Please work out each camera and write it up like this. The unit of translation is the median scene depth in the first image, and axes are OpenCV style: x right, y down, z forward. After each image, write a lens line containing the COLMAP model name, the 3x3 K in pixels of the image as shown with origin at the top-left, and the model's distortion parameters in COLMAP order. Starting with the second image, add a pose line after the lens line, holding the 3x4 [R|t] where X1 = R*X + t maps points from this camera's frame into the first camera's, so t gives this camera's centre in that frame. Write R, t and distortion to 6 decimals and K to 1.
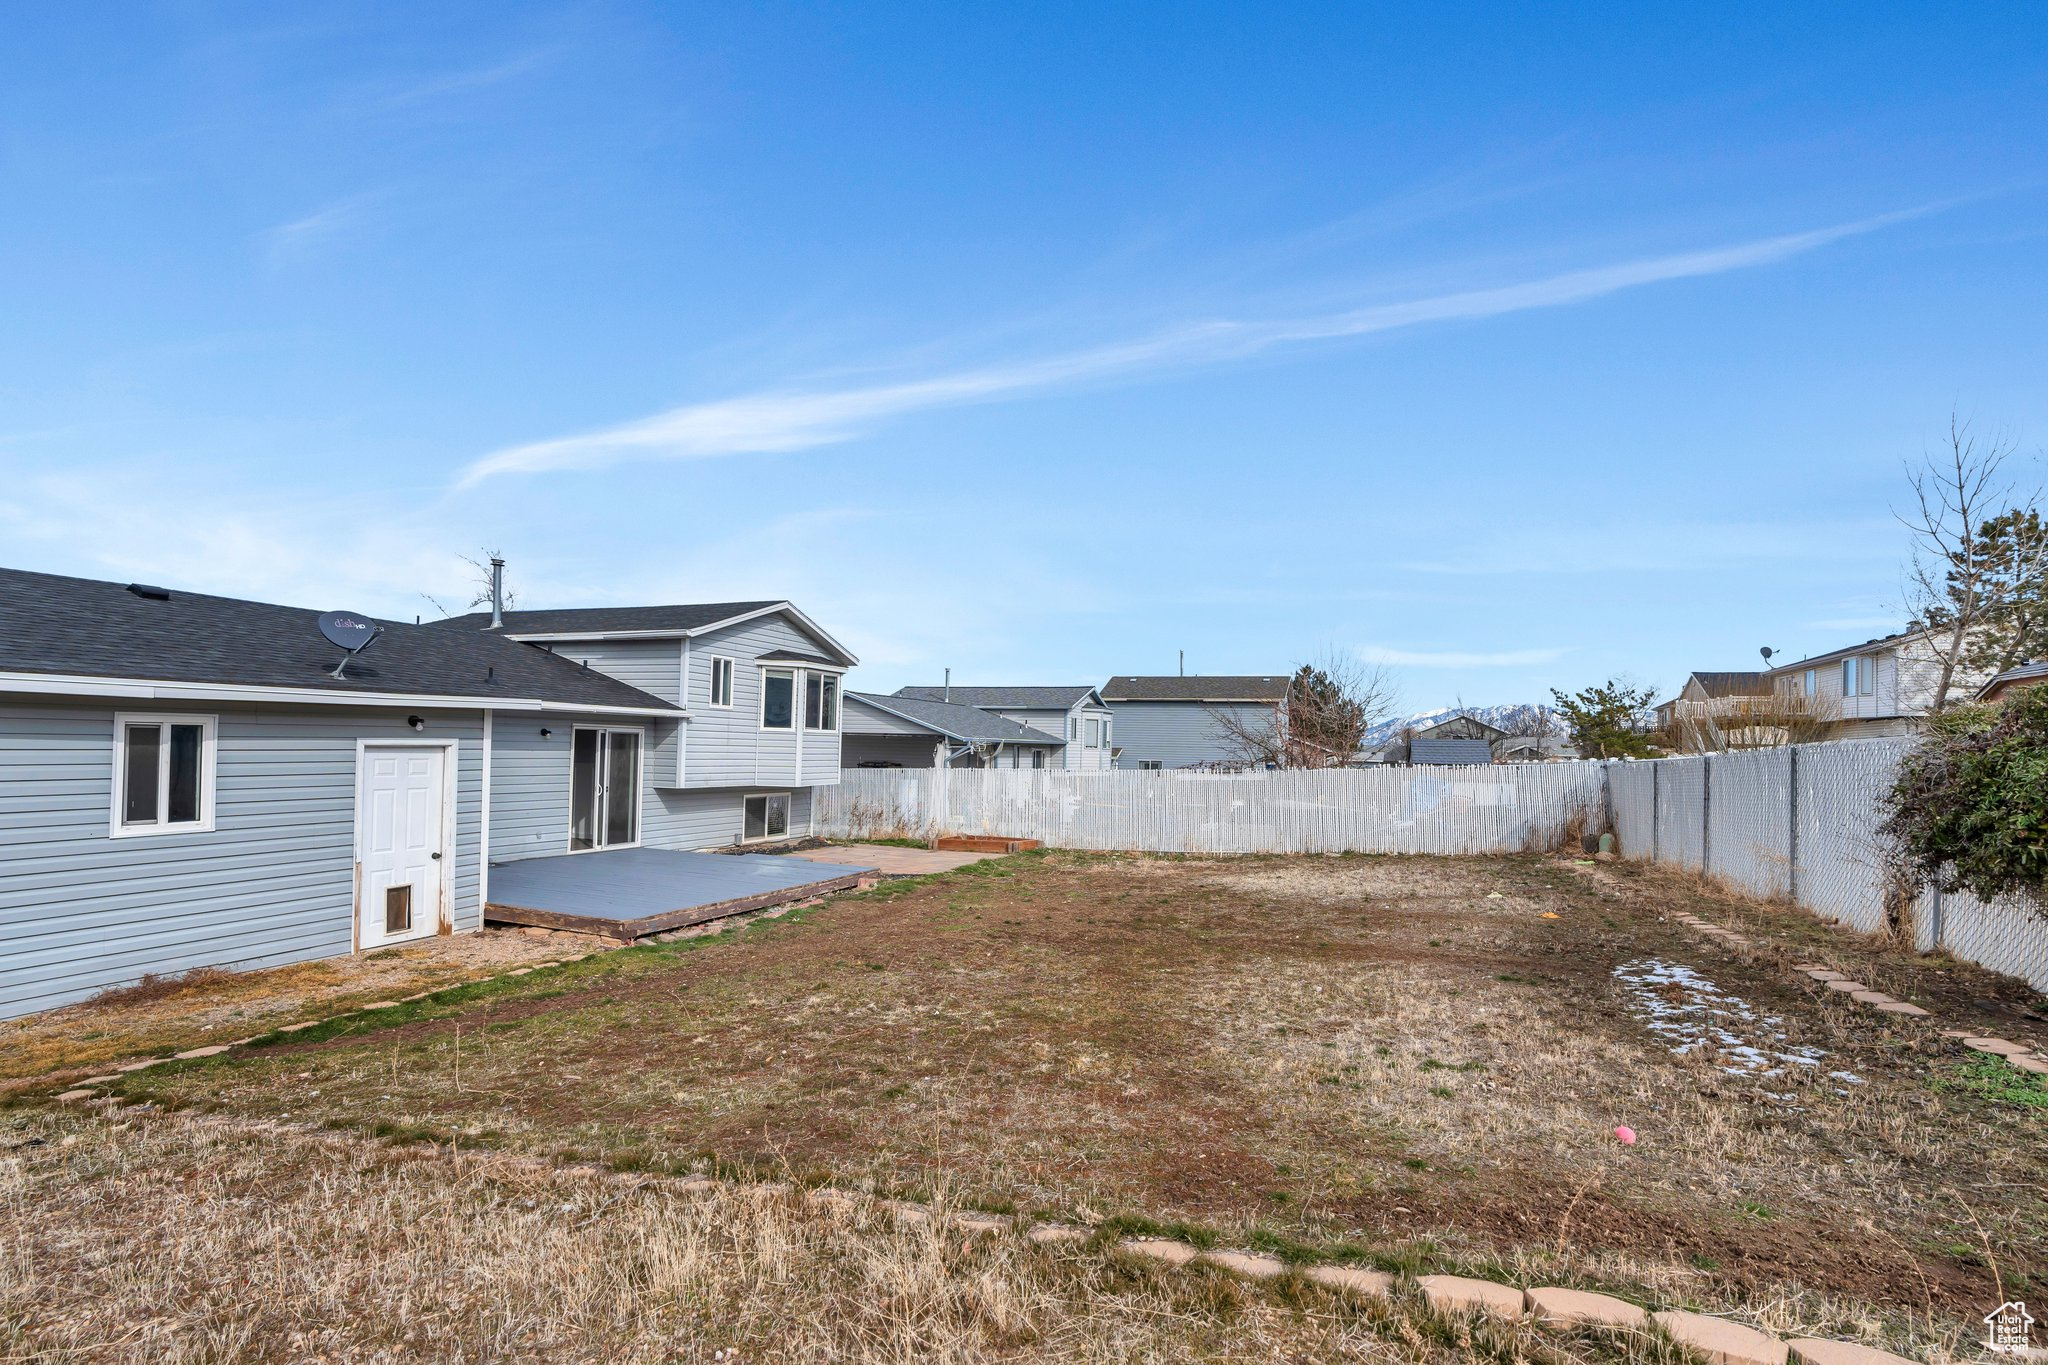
lens RADIAL K [[983.3, 0, 1059.9], [0, 983.3, 728.1], [0, 0, 1]] dist [0.000514, 0.001980]
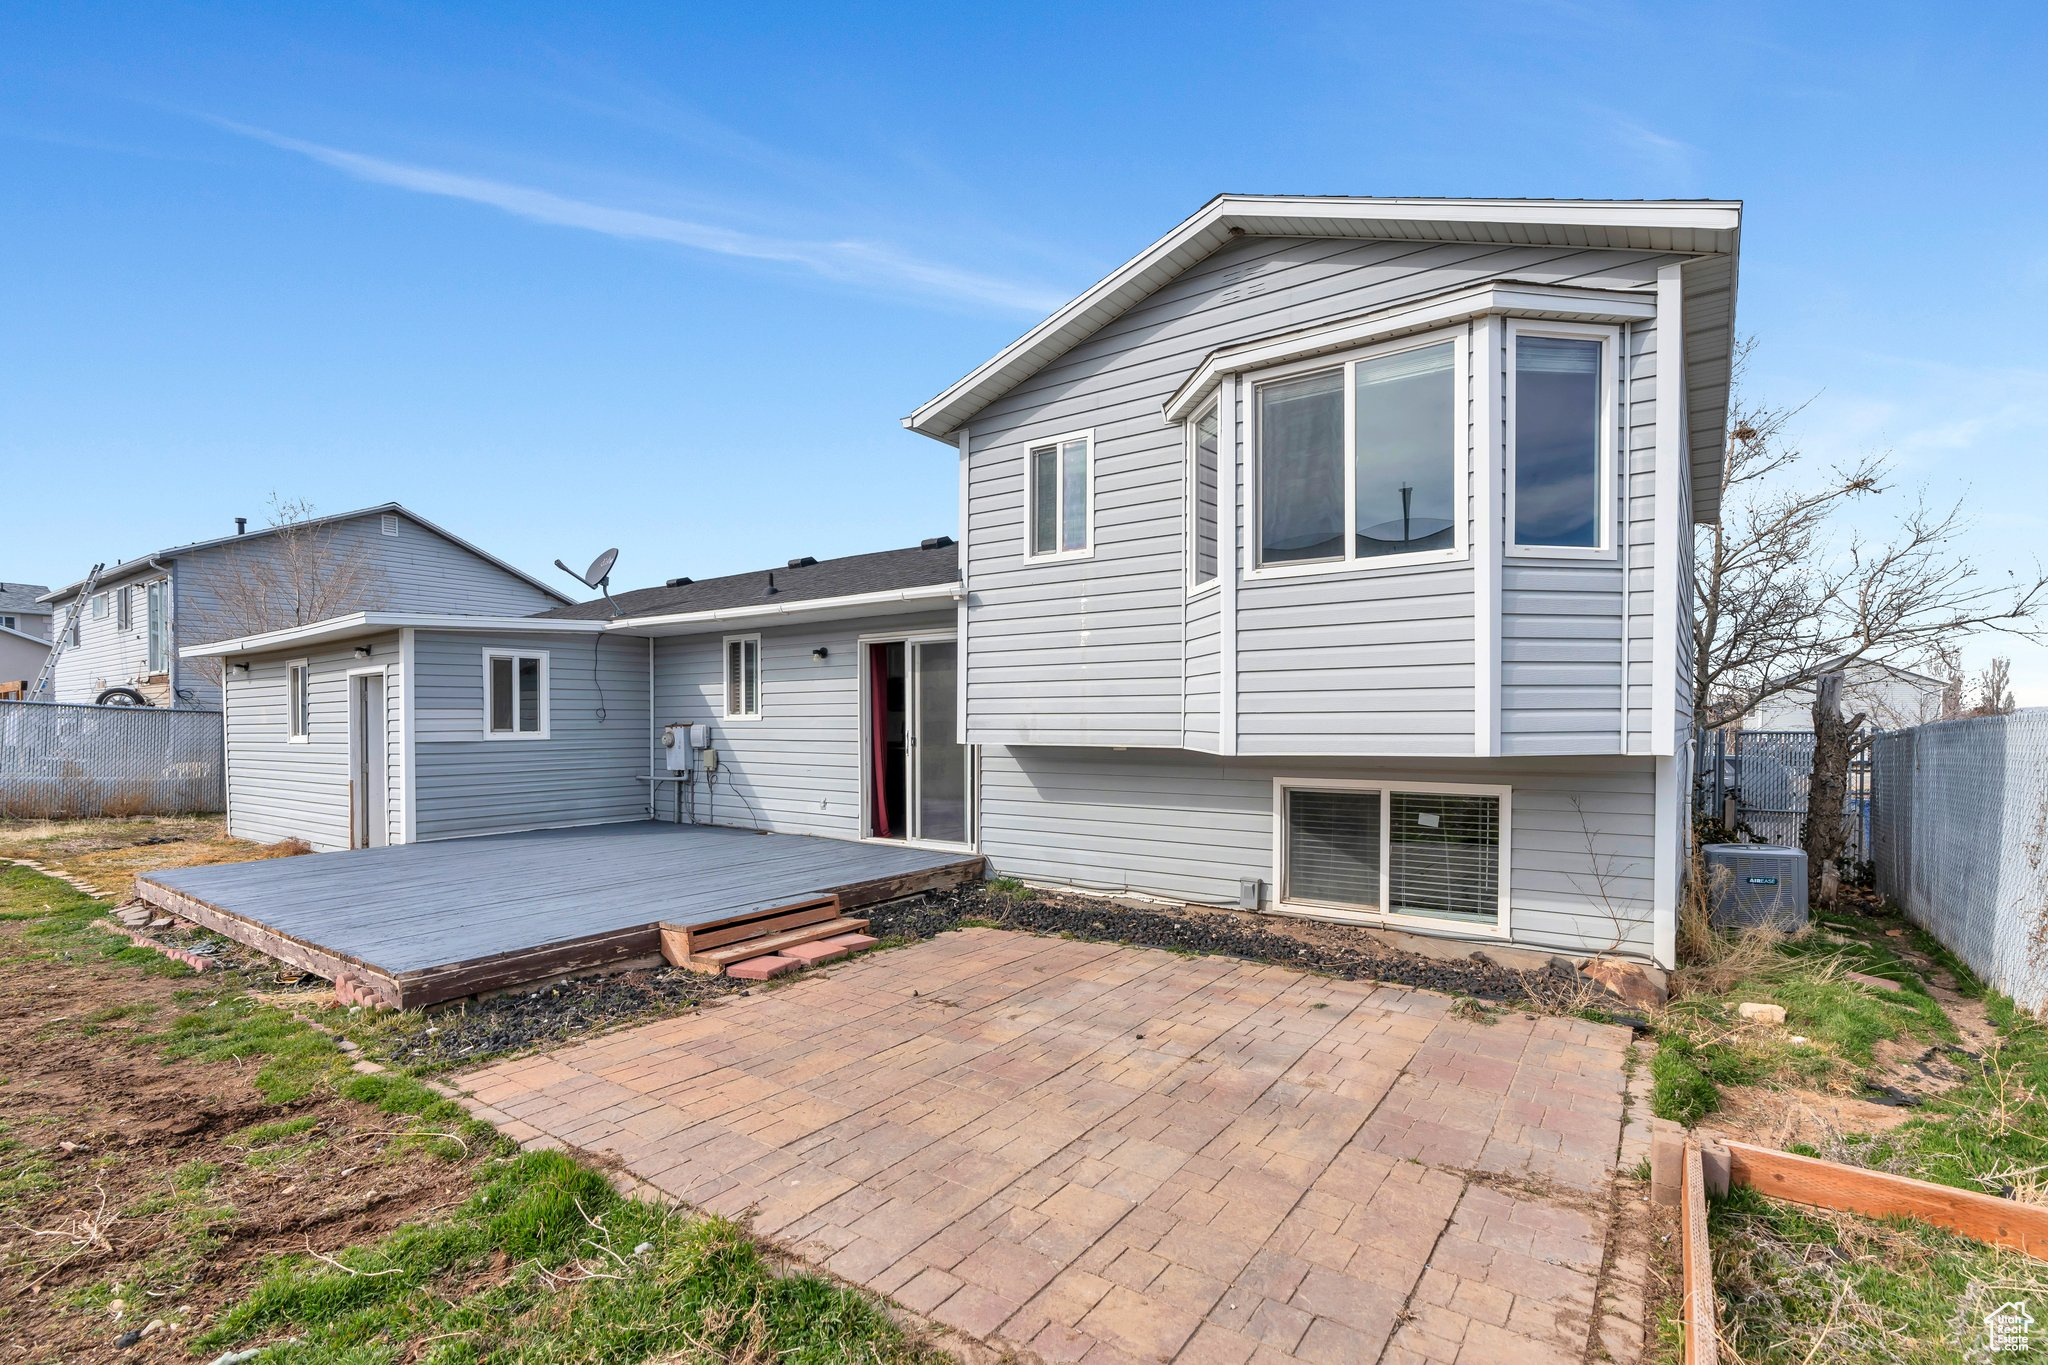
lens RADIAL K [[943.2, 0, 1017.6], [0, 943.2, 745.3], [0, 0, 1]] dist [-0.004703, -0.000617]
pose [[-0.291584, -0.003279, -0.956539, 0.050251], [0.013892, 0.999874, -0.007662, 0.064651], [0.956444, -0.015522, -0.291502, 1.138595]]
